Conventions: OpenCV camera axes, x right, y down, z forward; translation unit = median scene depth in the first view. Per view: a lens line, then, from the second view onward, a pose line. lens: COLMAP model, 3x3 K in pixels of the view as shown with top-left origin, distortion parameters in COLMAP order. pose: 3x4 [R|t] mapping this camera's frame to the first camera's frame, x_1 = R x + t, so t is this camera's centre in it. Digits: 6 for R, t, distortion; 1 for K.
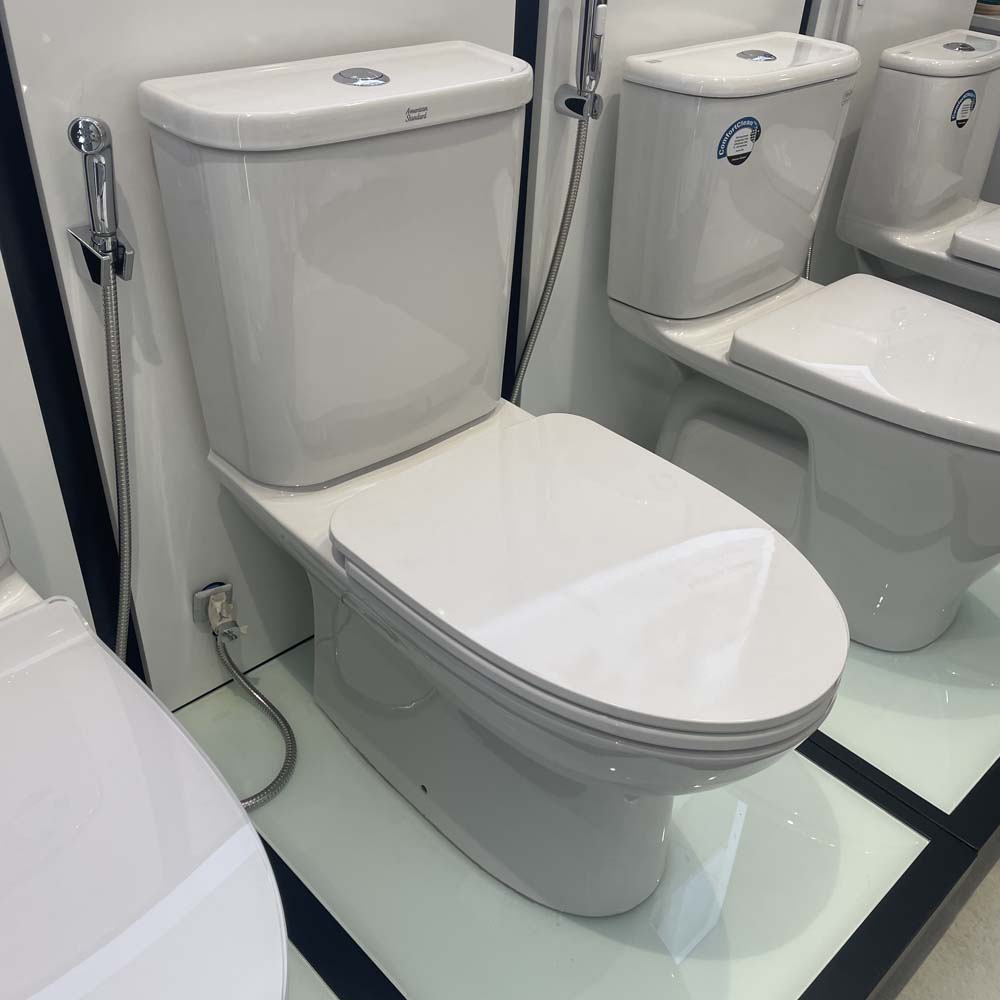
lens RADIAL K [[987.8, 0, 504.1], [0, 987.8, 502.2], [0, 0, 1]] dist [0.111116, -0.104870]
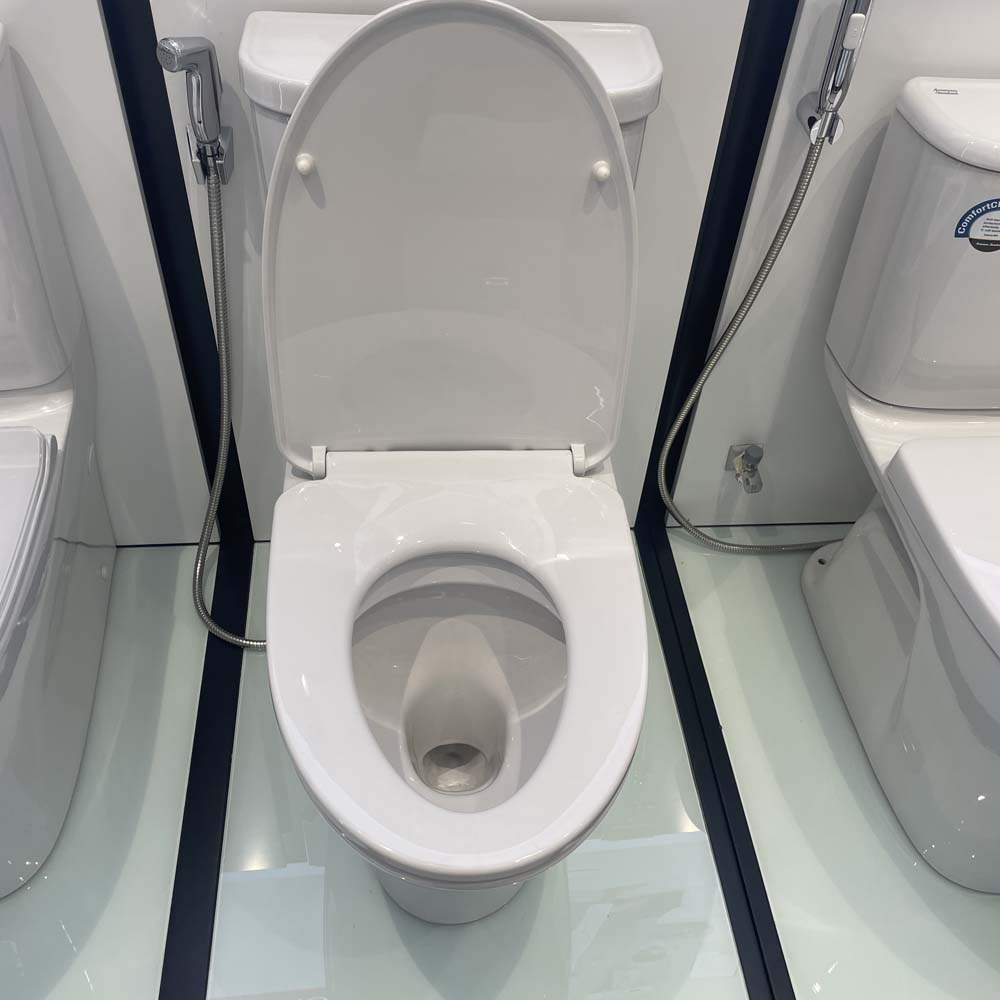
lens RADIAL K [[987.8, 0, 504.1], [0, 987.8, 502.2], [0, 0, 1]] dist [0.111116, -0.104870]
pose [[0.800338, 0.432959, -0.414735, 0.360356], [-0.378079, 0.901329, 0.211334, -0.190304], [0.465312, -0.012336, 0.885061, 0.118024]]
